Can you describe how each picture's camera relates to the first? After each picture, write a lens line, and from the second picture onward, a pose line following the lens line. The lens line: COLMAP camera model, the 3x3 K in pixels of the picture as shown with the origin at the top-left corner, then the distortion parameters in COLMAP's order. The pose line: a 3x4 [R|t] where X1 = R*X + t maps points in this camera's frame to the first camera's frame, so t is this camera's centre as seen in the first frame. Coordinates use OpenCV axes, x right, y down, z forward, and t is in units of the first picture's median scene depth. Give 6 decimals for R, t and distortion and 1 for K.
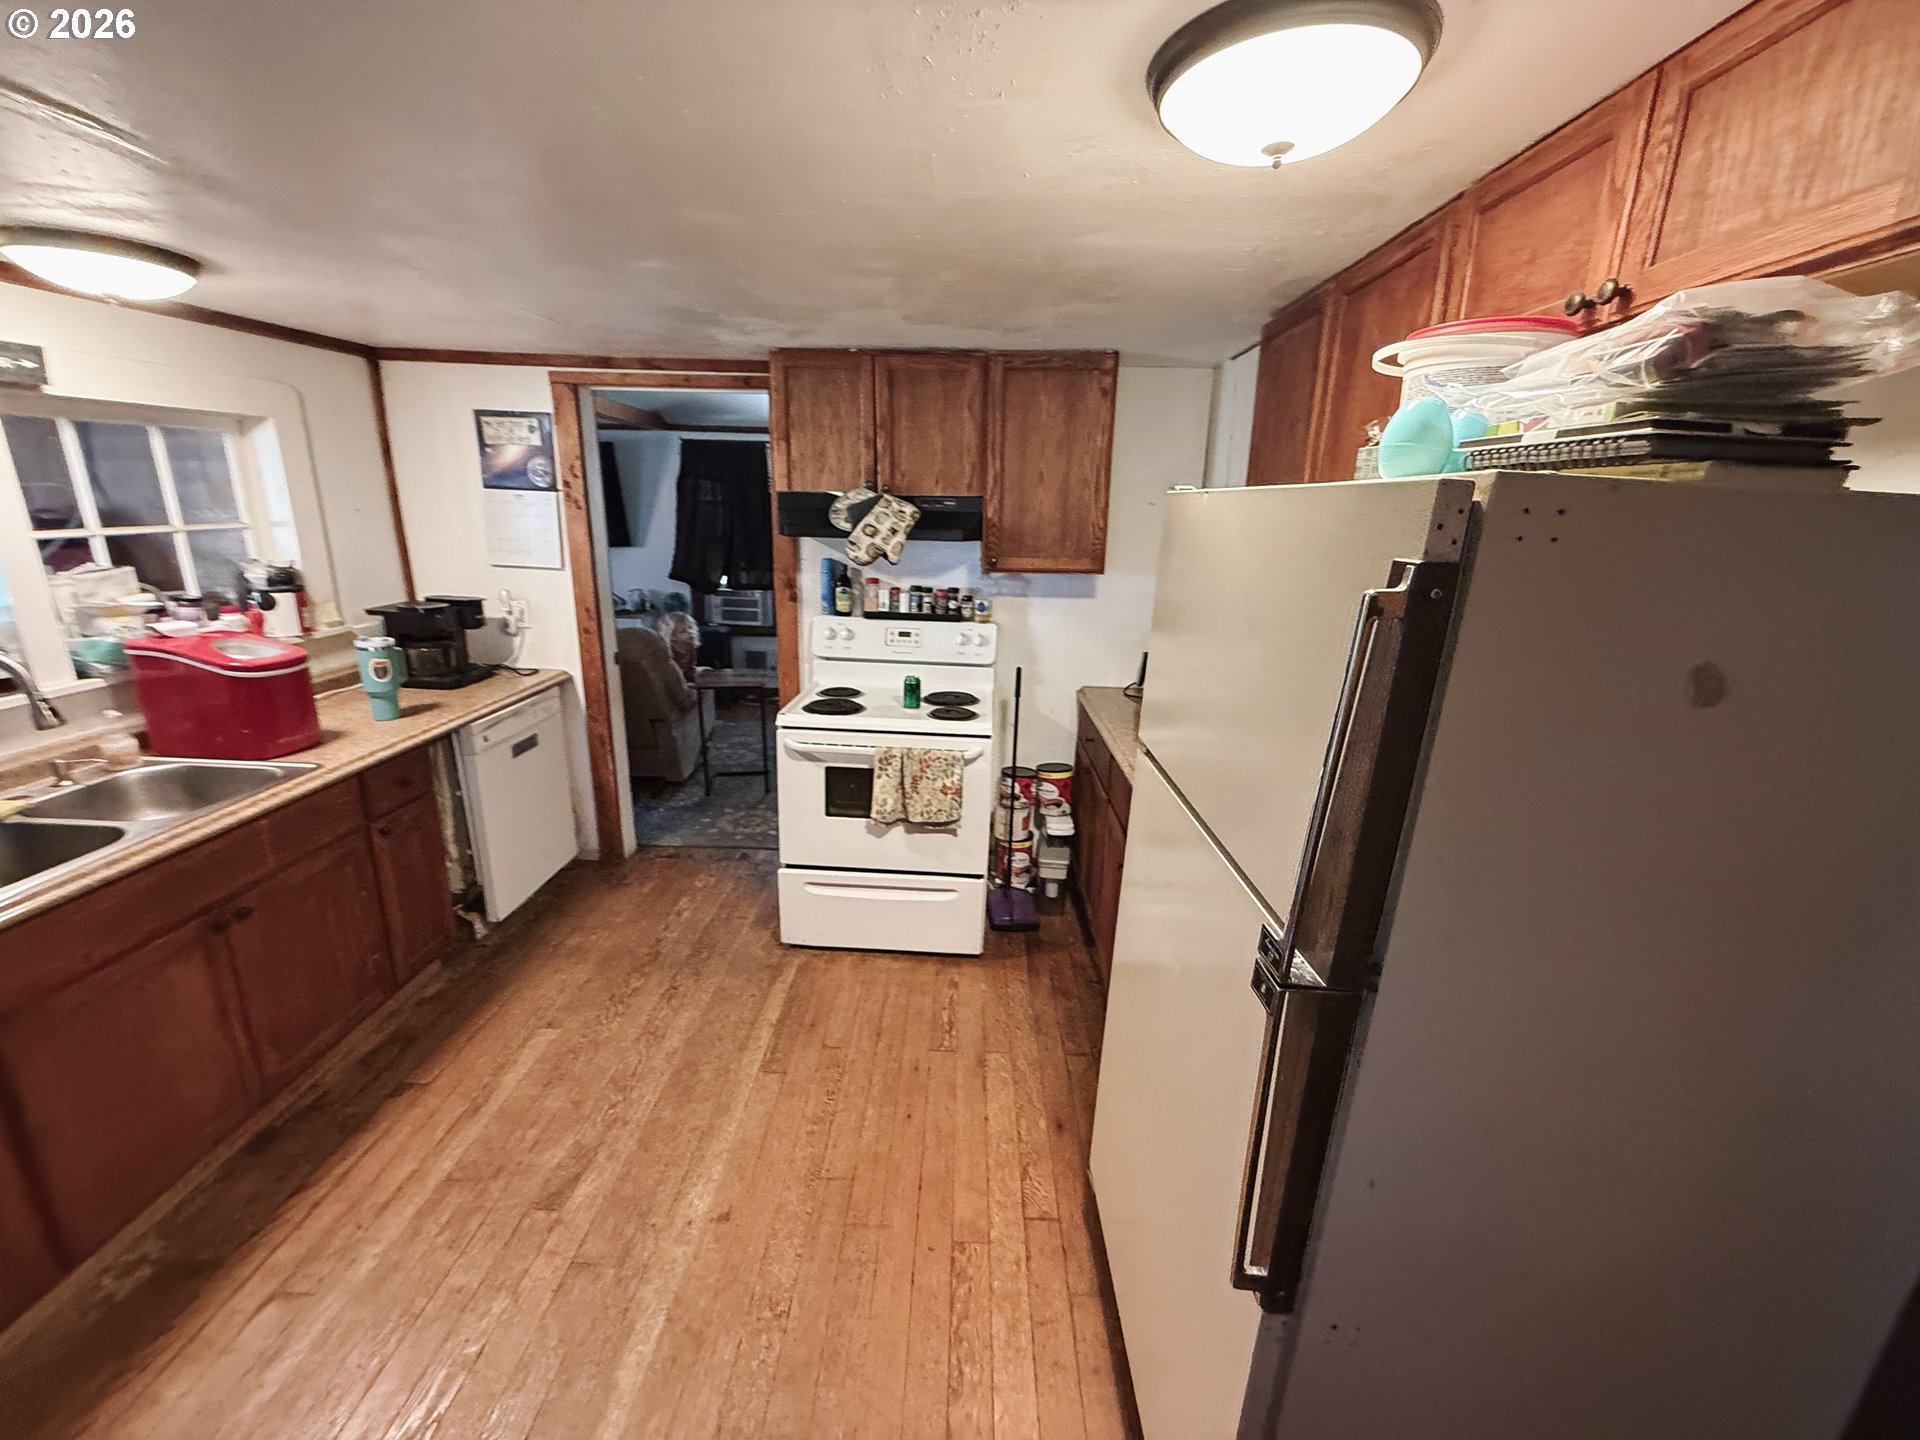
lens RADIAL K [[767.5, 0, 949.4], [0, 767.5, 717.4], [0, 0, 1]] dist [0.000244, 0.000270]
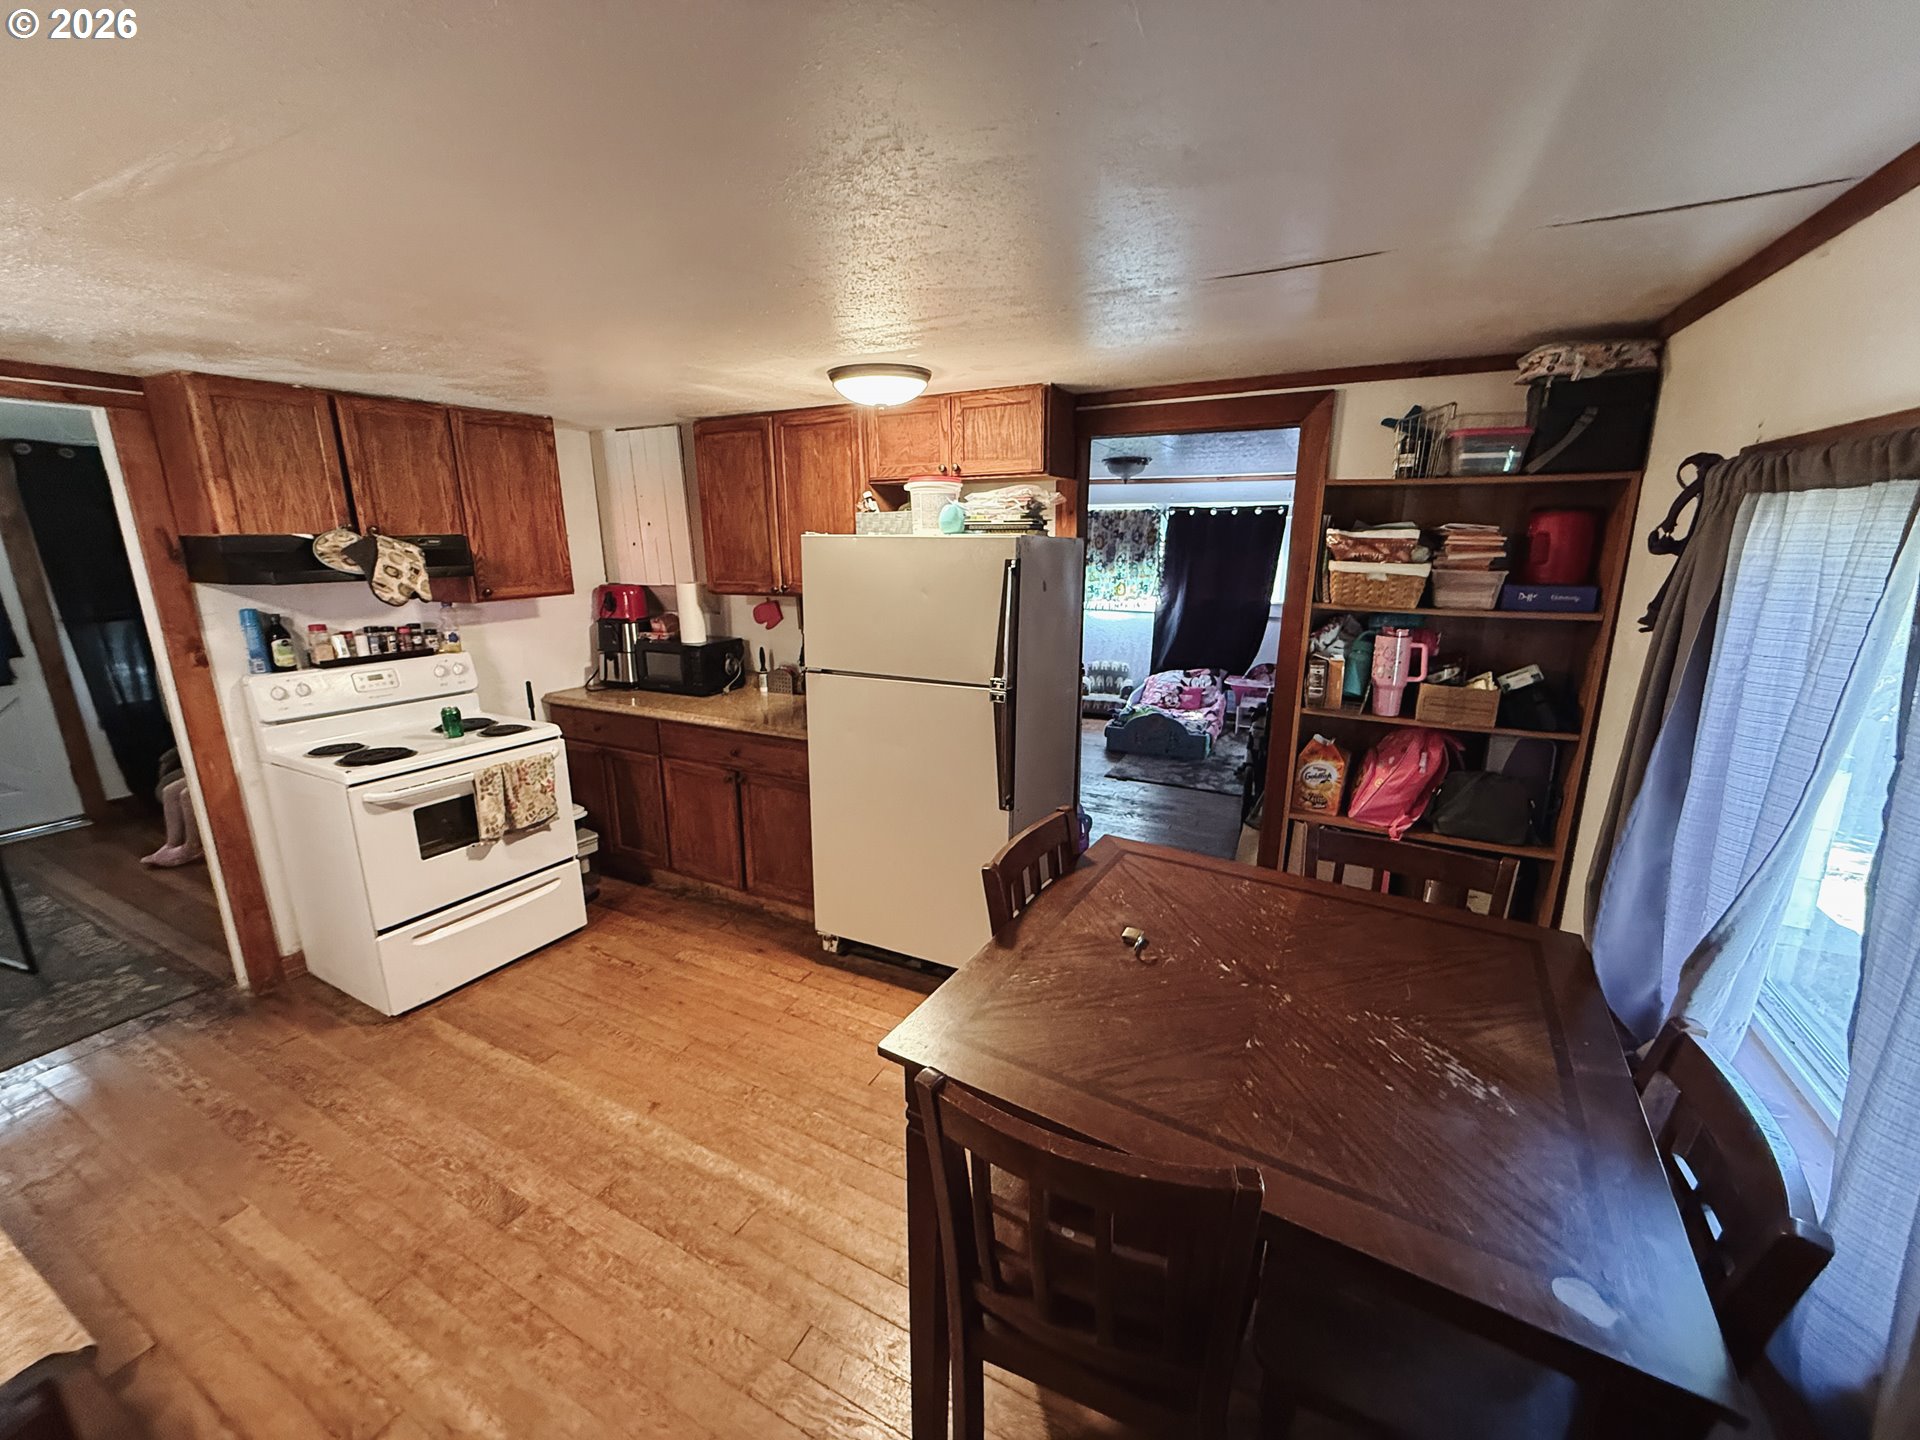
lens RADIAL K [[767.5, 0, 957.1], [0, 767.5, 718.0], [0, 0, 1]] dist [0.000244, 0.000270]
pose [[0.441259, -0.235730, 0.865864, -0.664671], [0.249417, 0.959080, 0.134001, -0.007666], [-0.862022, 0.156833, 0.481998, -0.096515]]
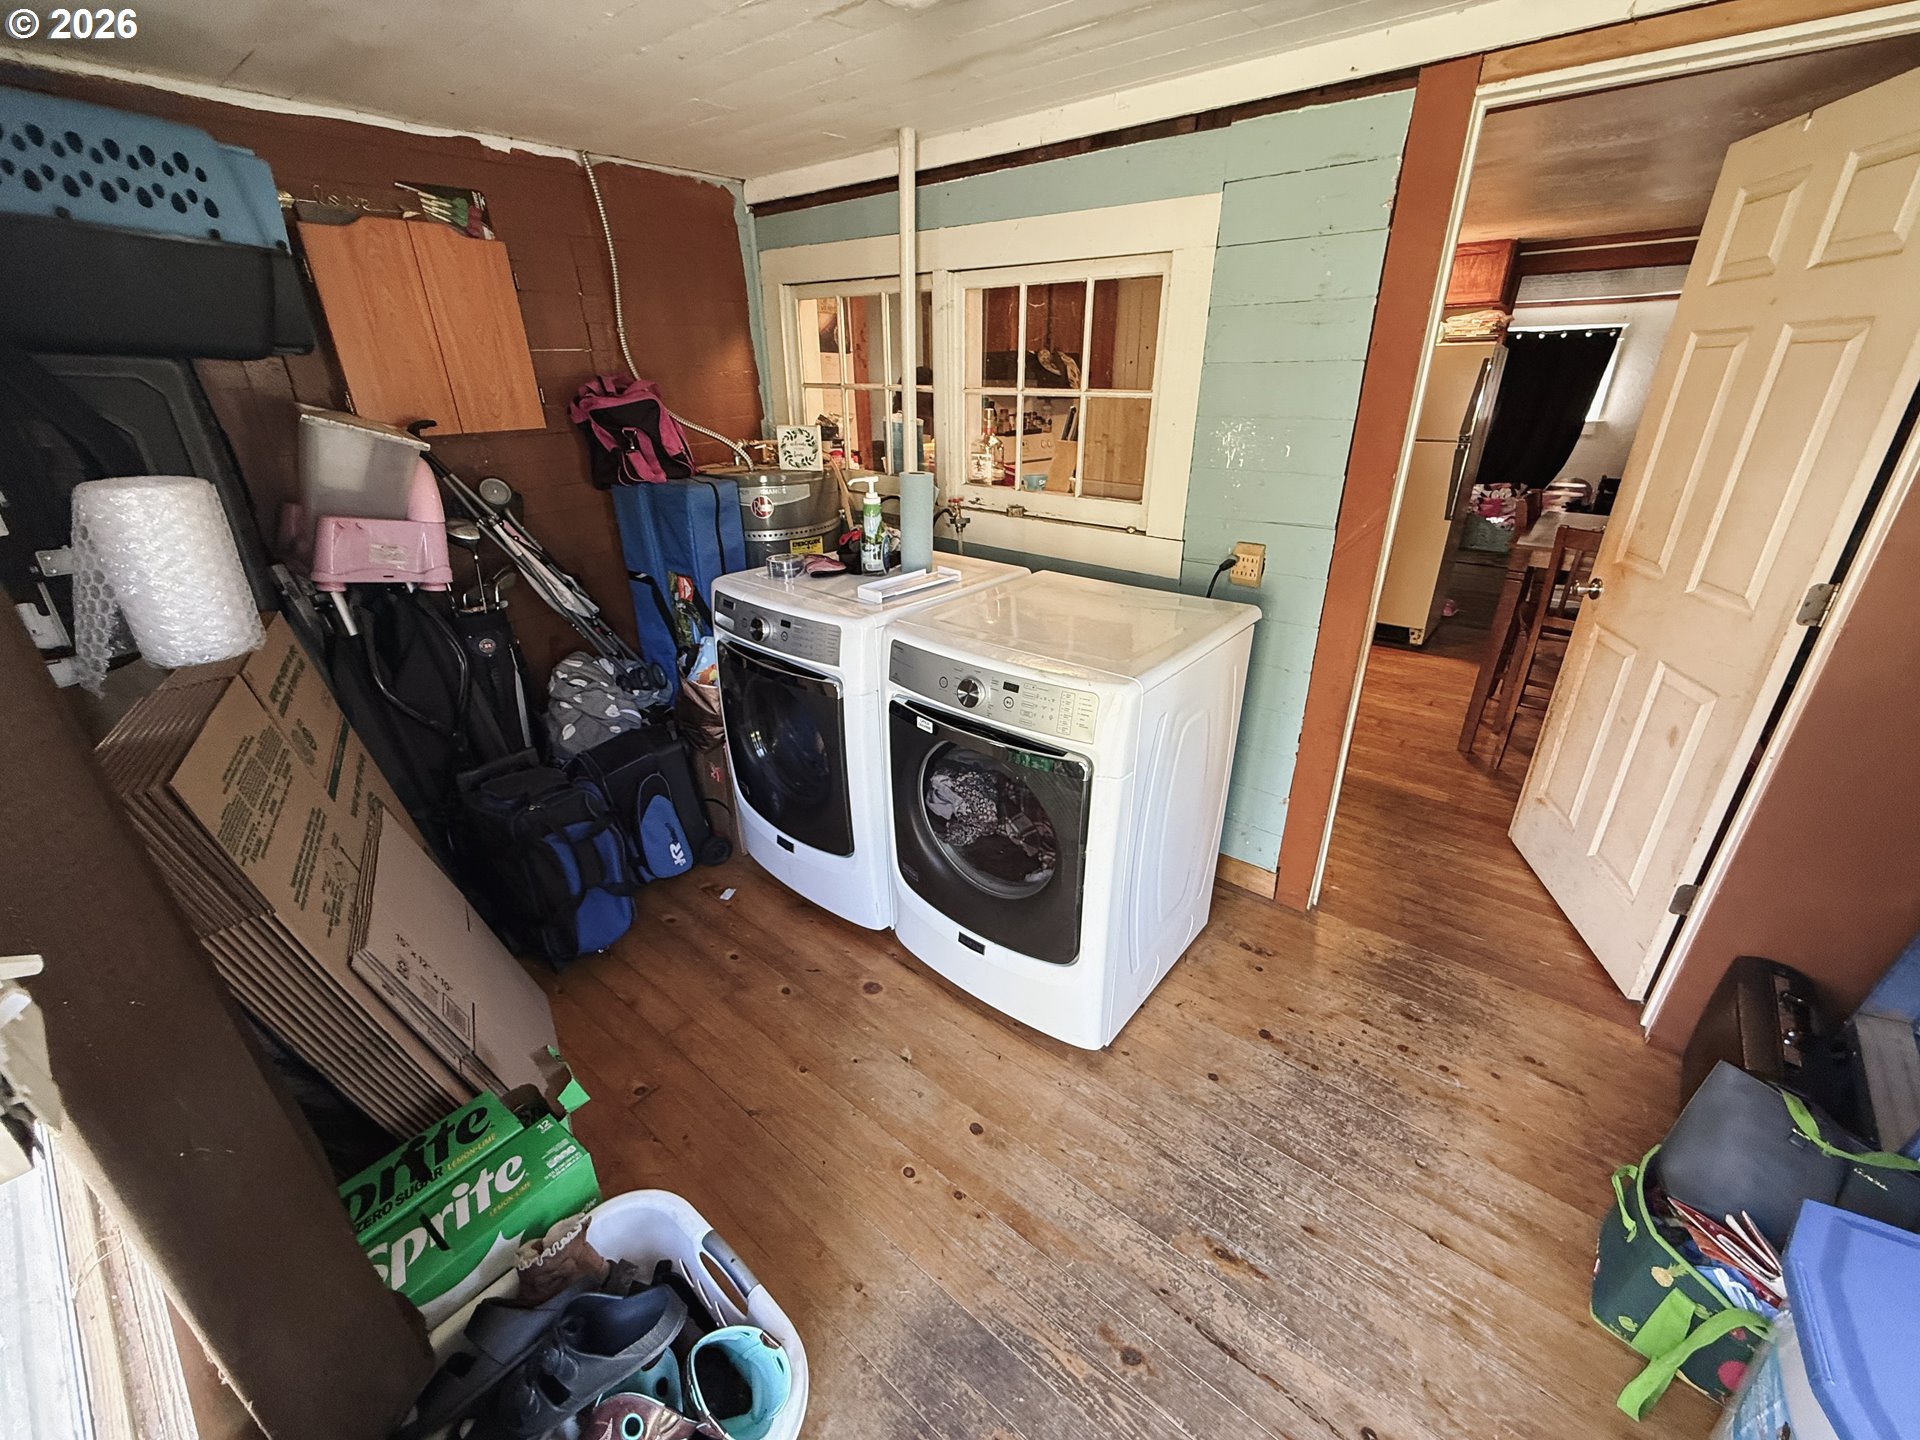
lens RADIAL K [[767.5, 0, 956.5], [0, 767.5, 716.1], [0, 0, 1]] dist [0.000244, 0.000270]
pose [[0.617343, -0.345764, 0.706637, -1.701724], [0.231854, 0.938306, 0.256566, -0.019322], [-0.751753, 0.005447, 0.659423, 0.042865]]
